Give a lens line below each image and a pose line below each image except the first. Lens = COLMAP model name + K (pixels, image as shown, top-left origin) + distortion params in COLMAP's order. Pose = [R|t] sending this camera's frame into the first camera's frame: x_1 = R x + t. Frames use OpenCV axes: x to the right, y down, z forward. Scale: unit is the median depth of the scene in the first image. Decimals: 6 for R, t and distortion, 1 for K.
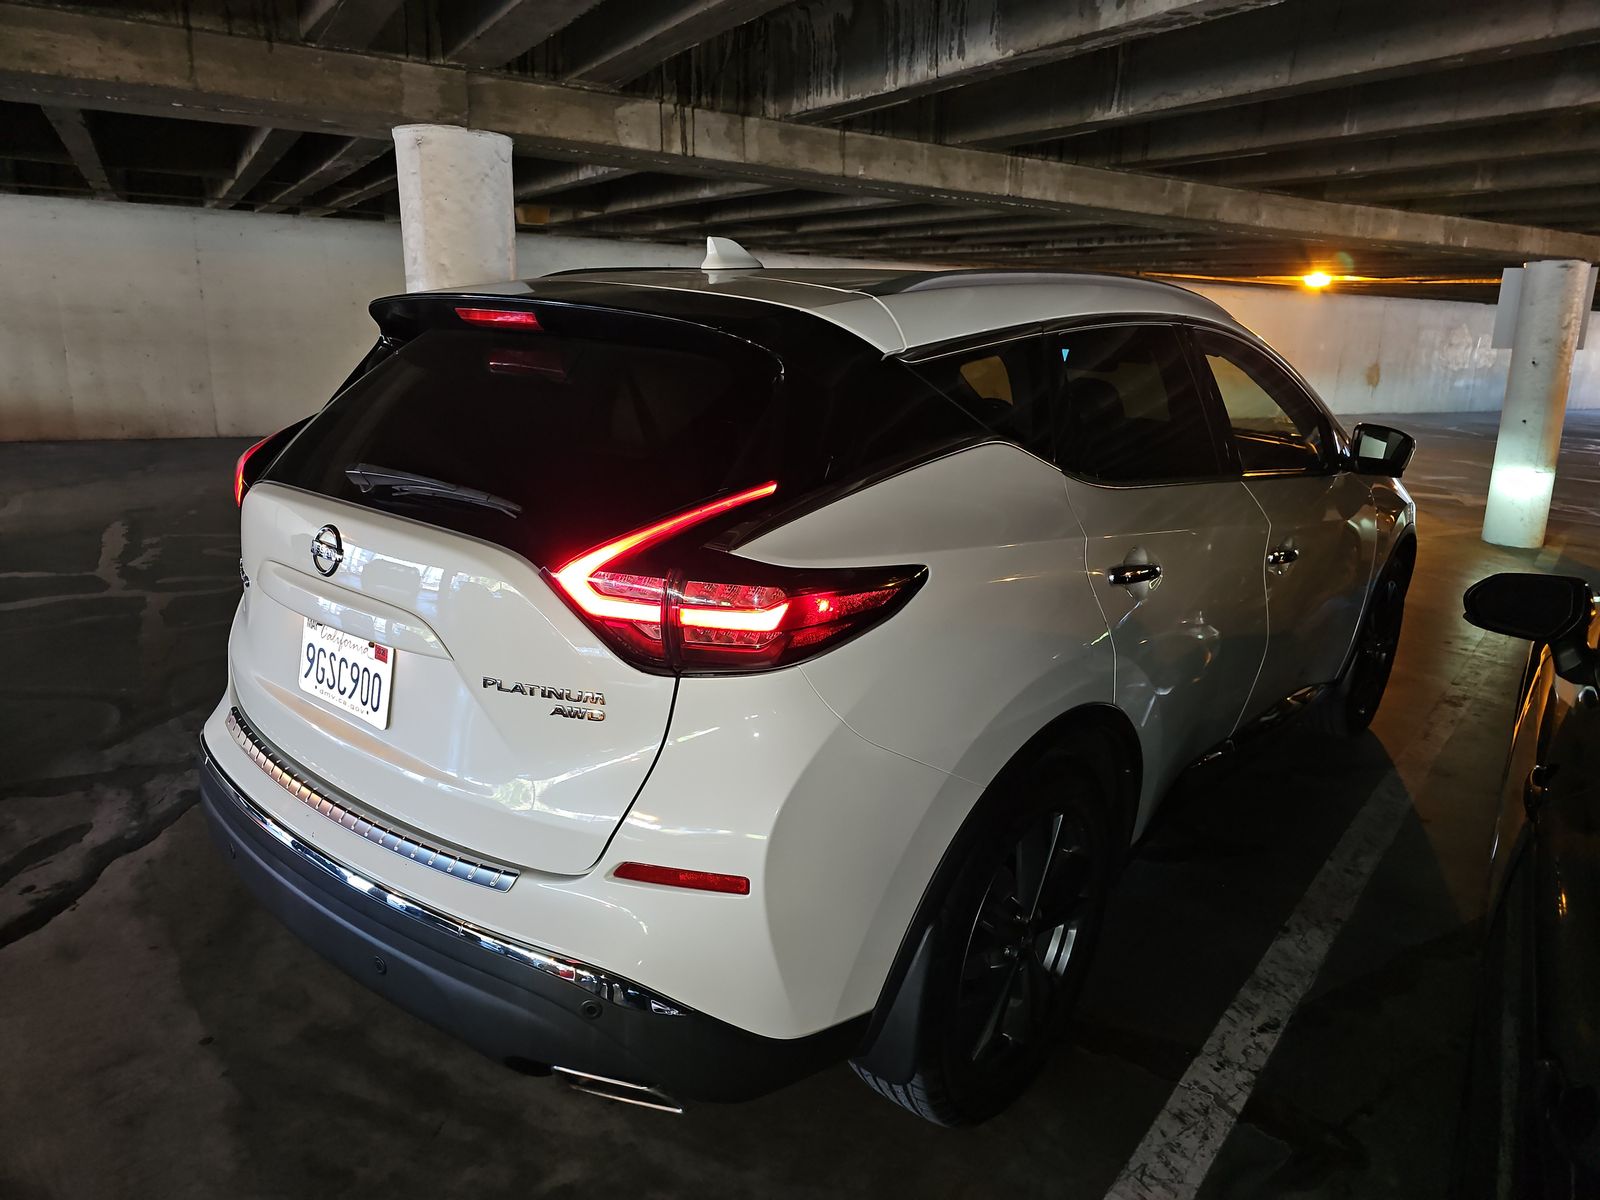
lens RADIAL K [[1152.7, 0, 800.0], [0, 1152.7, 600.0], [0, 0, 1]] dist [0.051641, -0.041599]
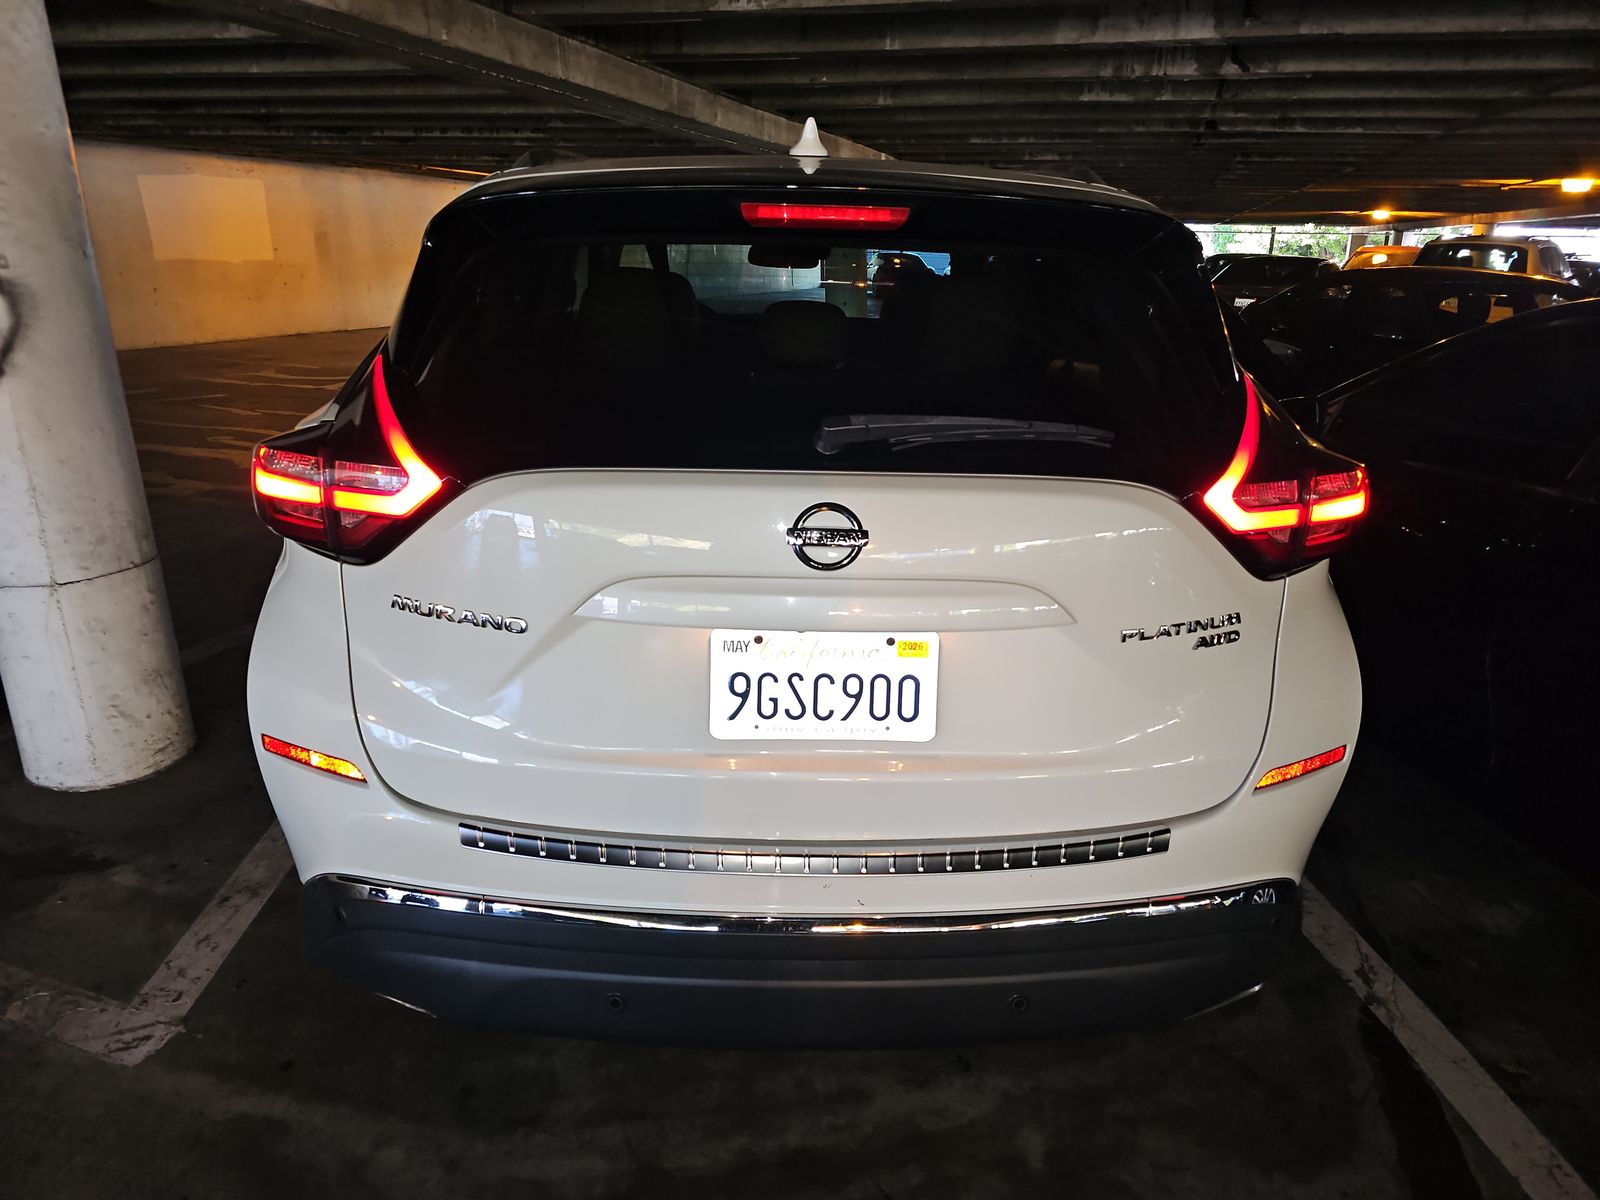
lens RADIAL K [[1152.7, 0, 800.0], [0, 1152.7, 600.0], [0, 0, 1]] dist [0.051641, -0.041599]
pose [[0.715362, -0.224962, 0.661551, -0.421897], [0.171126, 0.974330, 0.146278, -0.052366], [-0.677475, 0.008567, 0.735496, 0.211914]]
